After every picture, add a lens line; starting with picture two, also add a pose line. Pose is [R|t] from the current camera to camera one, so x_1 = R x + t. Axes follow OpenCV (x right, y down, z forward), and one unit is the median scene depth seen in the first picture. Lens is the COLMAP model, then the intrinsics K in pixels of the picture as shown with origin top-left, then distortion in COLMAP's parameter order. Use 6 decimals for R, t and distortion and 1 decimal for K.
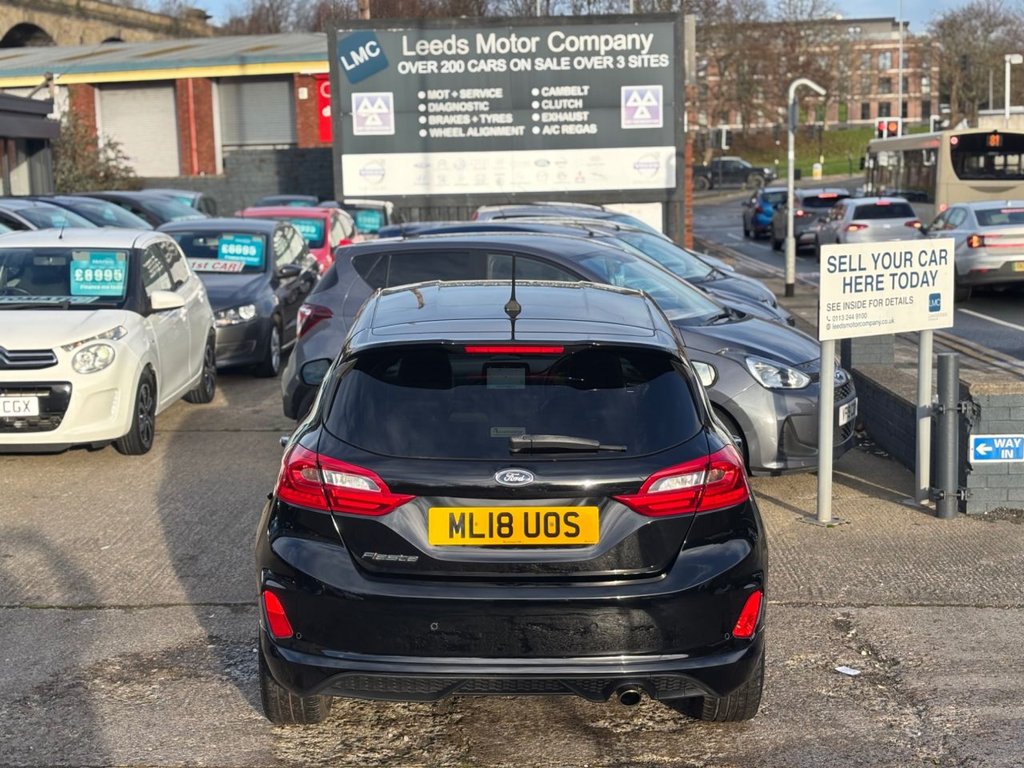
lens RADIAL K [[1544.5, 0, 512.0], [0, 1544.5, 384.0], [0, 0, 1]] dist [0.244295, -0.926713]
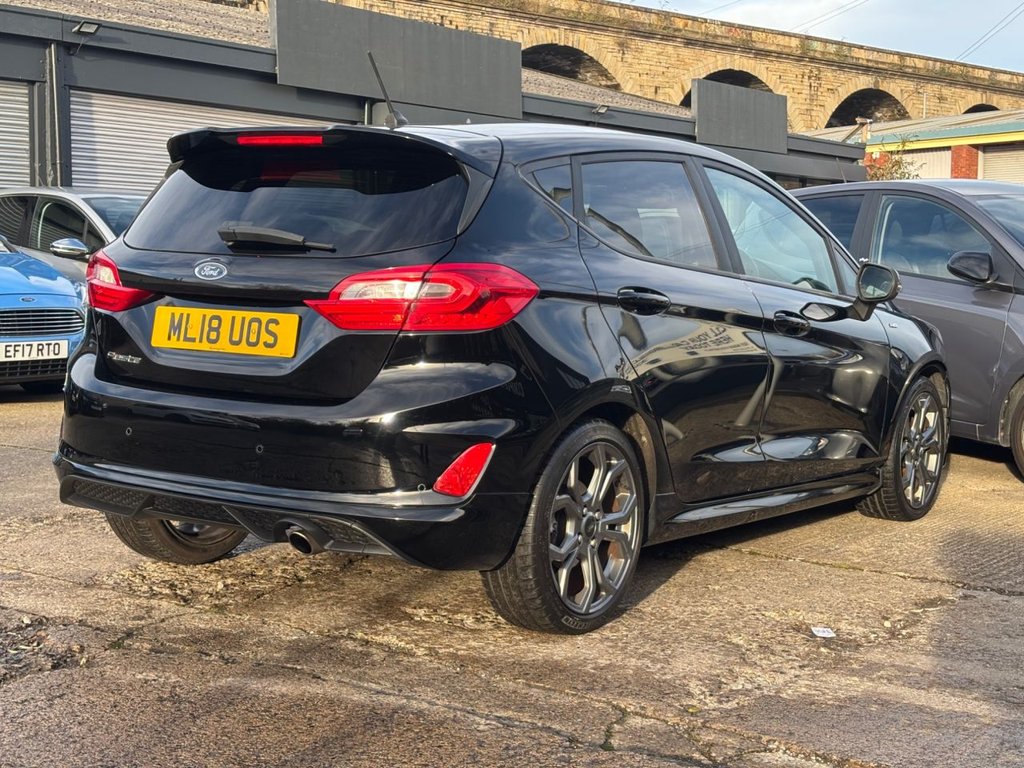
lens RADIAL K [[1542.5, 0, 502.3], [0, 1542.5, 381.8], [0, 0, 1]] dist [0.233032, -0.864686]
pose [[0.814666, 0.072471, -0.575385, 0.355072], [-0.106876, 0.993929, -0.026135, 0.070360], [0.569998, 0.082786, 0.817465, 0.209952]]
